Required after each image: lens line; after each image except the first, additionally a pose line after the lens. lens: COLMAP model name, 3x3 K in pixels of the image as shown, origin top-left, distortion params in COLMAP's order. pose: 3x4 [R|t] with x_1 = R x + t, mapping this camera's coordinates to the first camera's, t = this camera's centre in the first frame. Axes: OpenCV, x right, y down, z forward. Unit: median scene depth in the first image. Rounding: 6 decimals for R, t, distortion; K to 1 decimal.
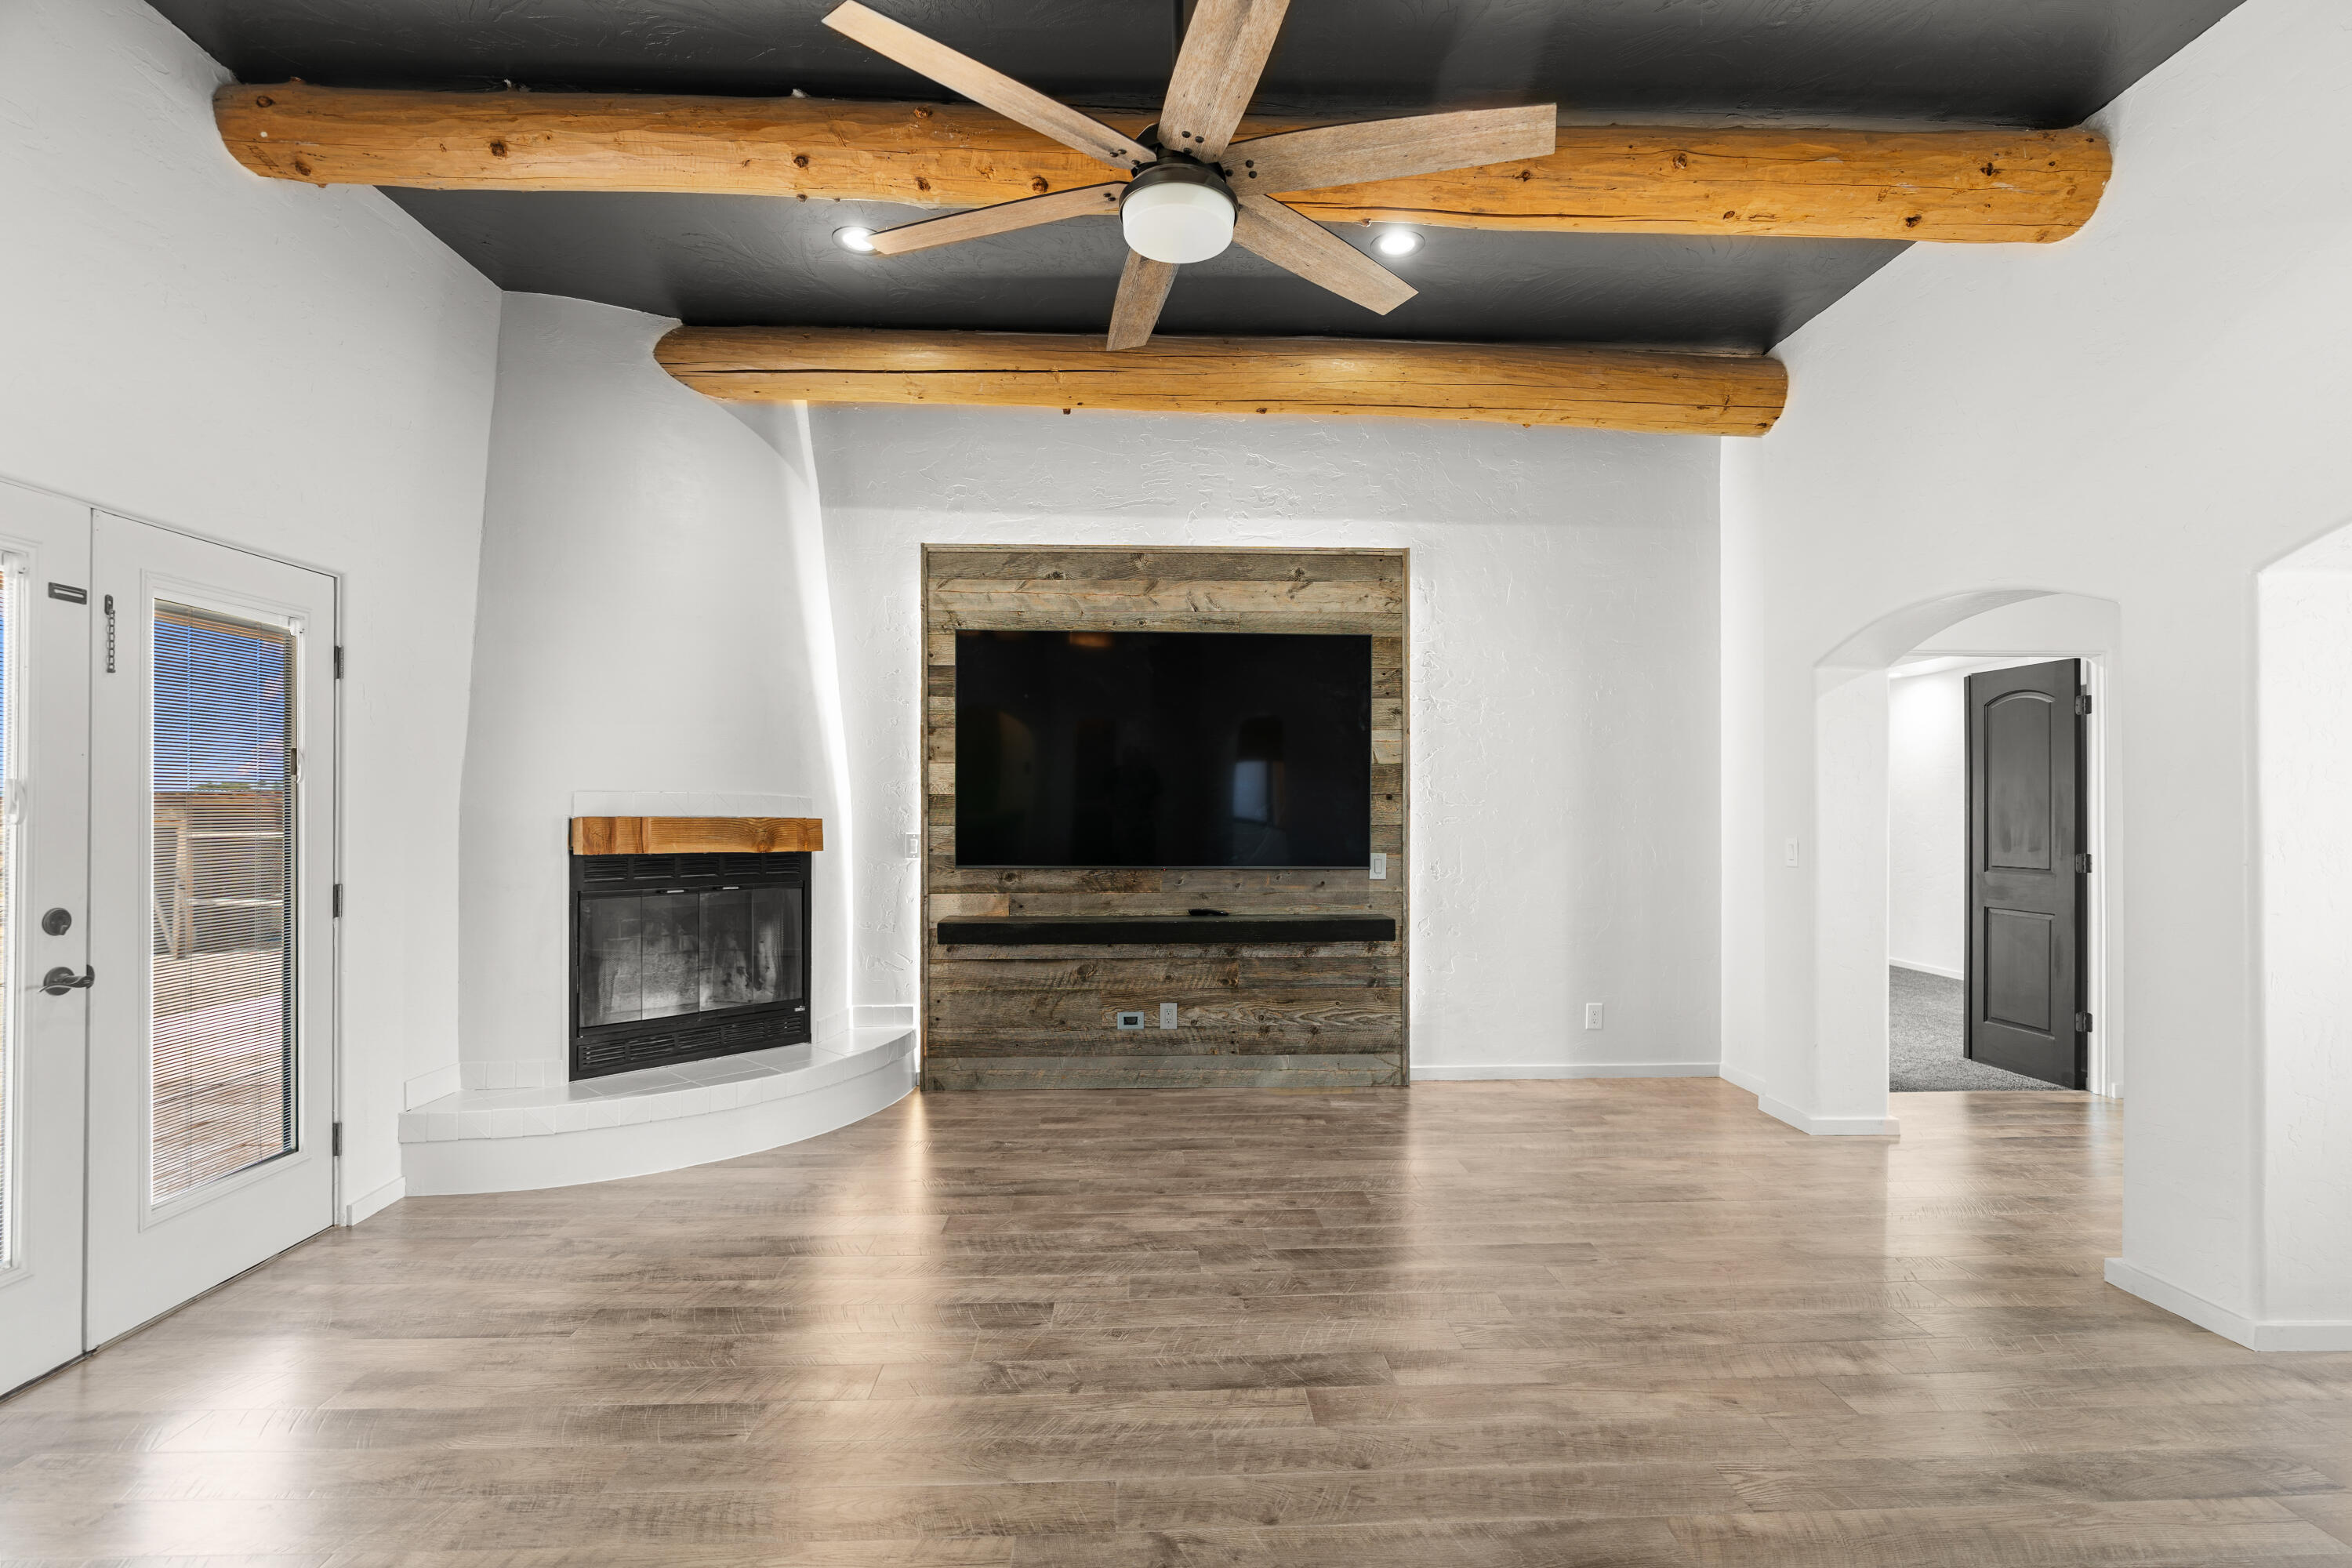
lens RADIAL K [[1065.4, 0, 1173.8], [0, 1065.4, 806.3], [0, 0, 1]] dist [-0.007903, 0.003404]
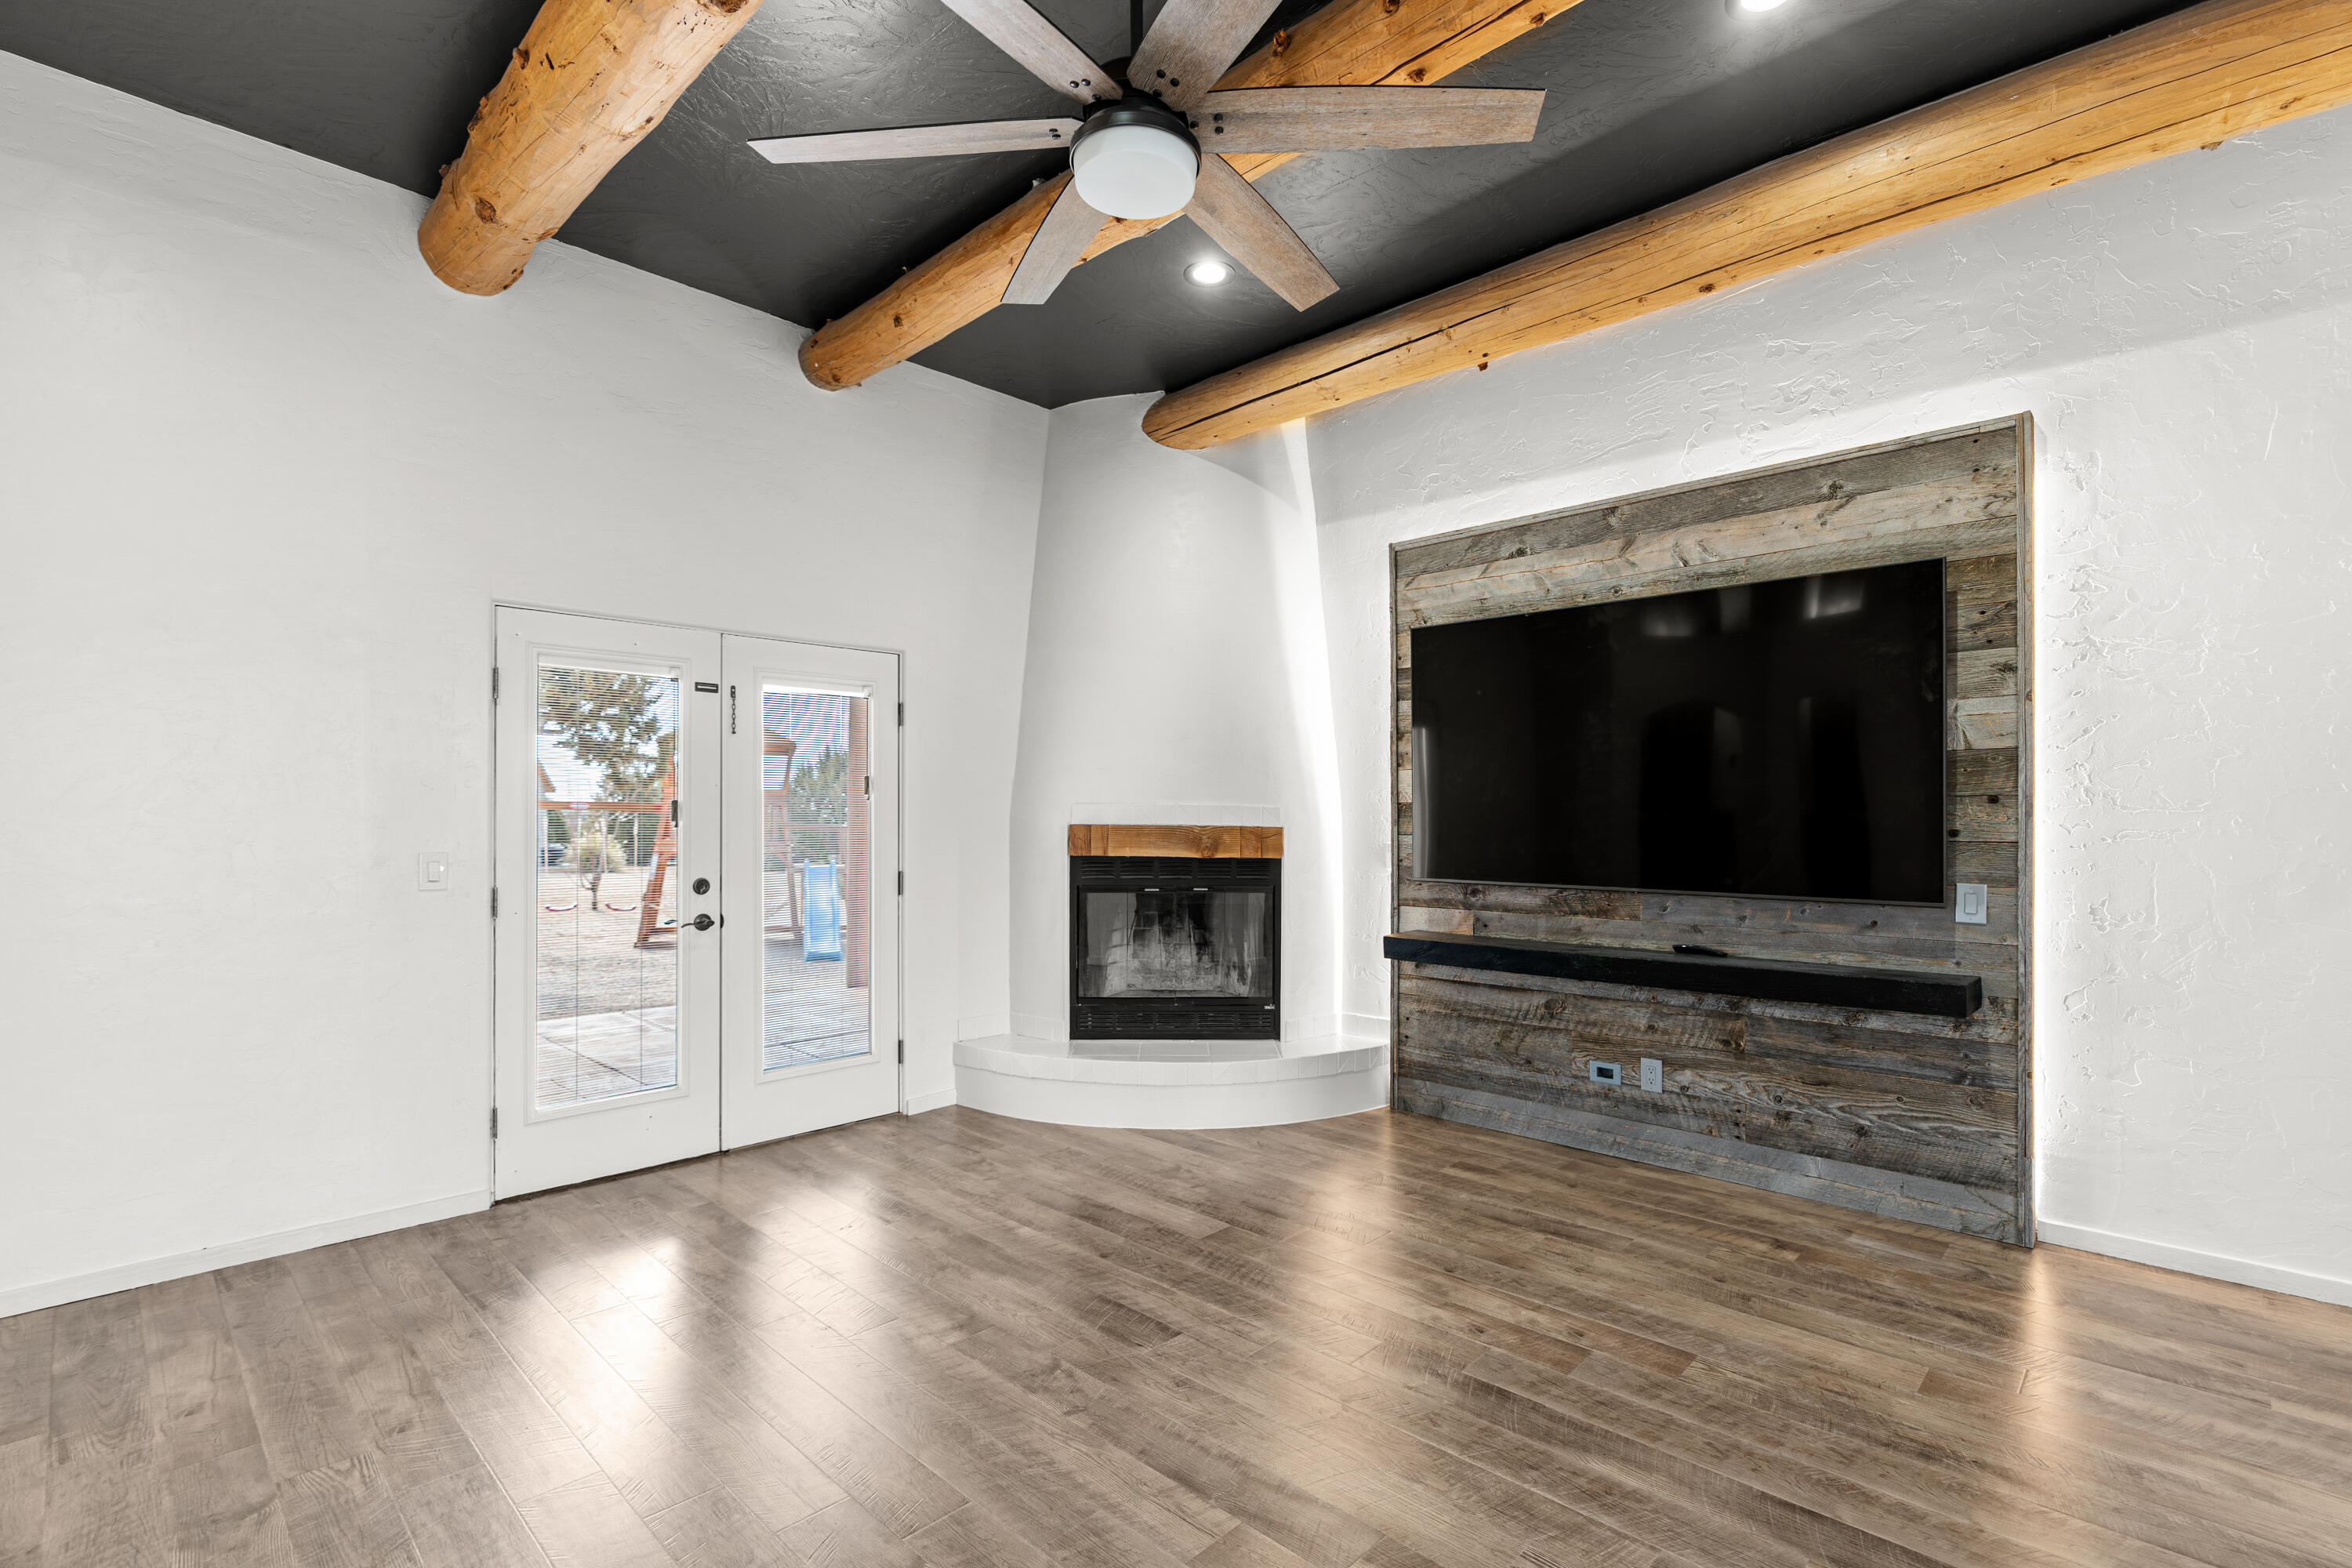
lens RADIAL K [[1065.4, 0, 1187.0], [0, 1065.4, 815.7], [0, 0, 1]] dist [-0.007903, 0.003404]
pose [[0.696389, -0.001778, -0.717662, 0.410196], [0.002578, 0.999997, 0.000024, 0.000230], [0.717659, -0.001867, 0.696392, 0.238421]]
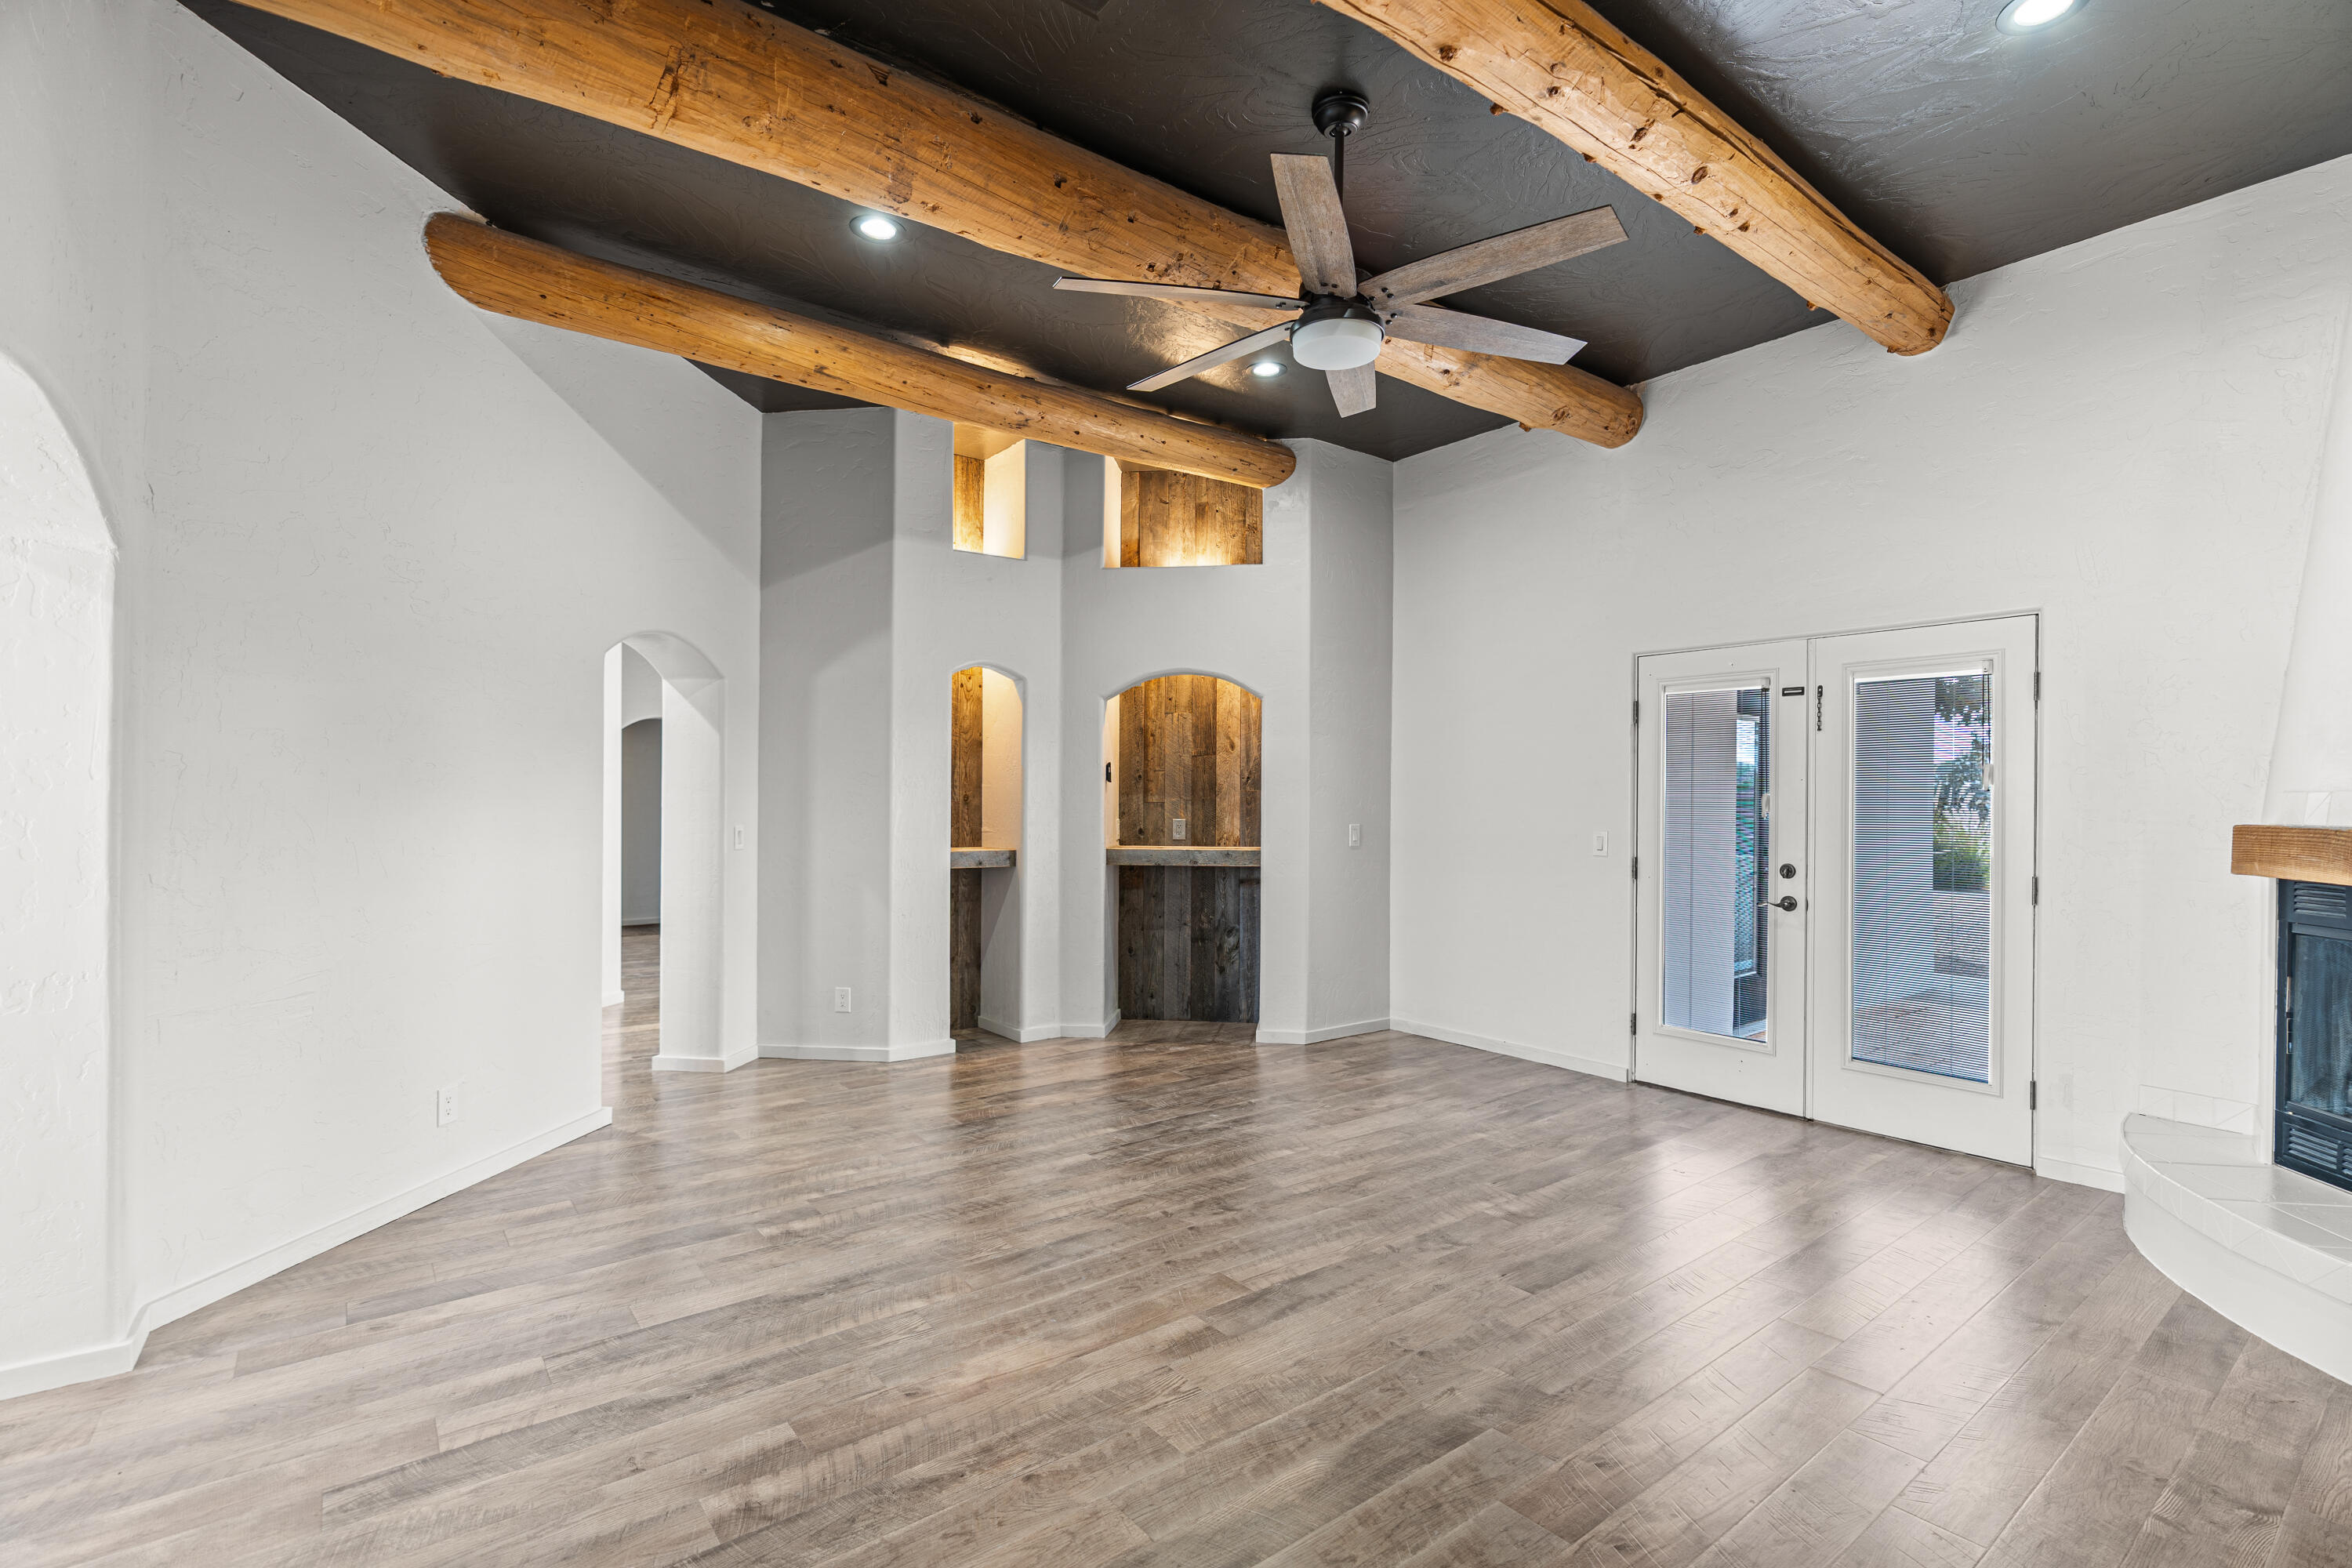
lens RADIAL K [[1065.4, 0, 1205.7], [0, 1065.4, 805.7], [0, 0, 1]] dist [-0.007903, 0.003404]
pose [[-0.800089, -0.006492, -0.599846, 0.531073], [-0.006882, 0.999975, -0.001643, 0.003050], [0.599842, 0.002814, -0.800114, 1.150565]]
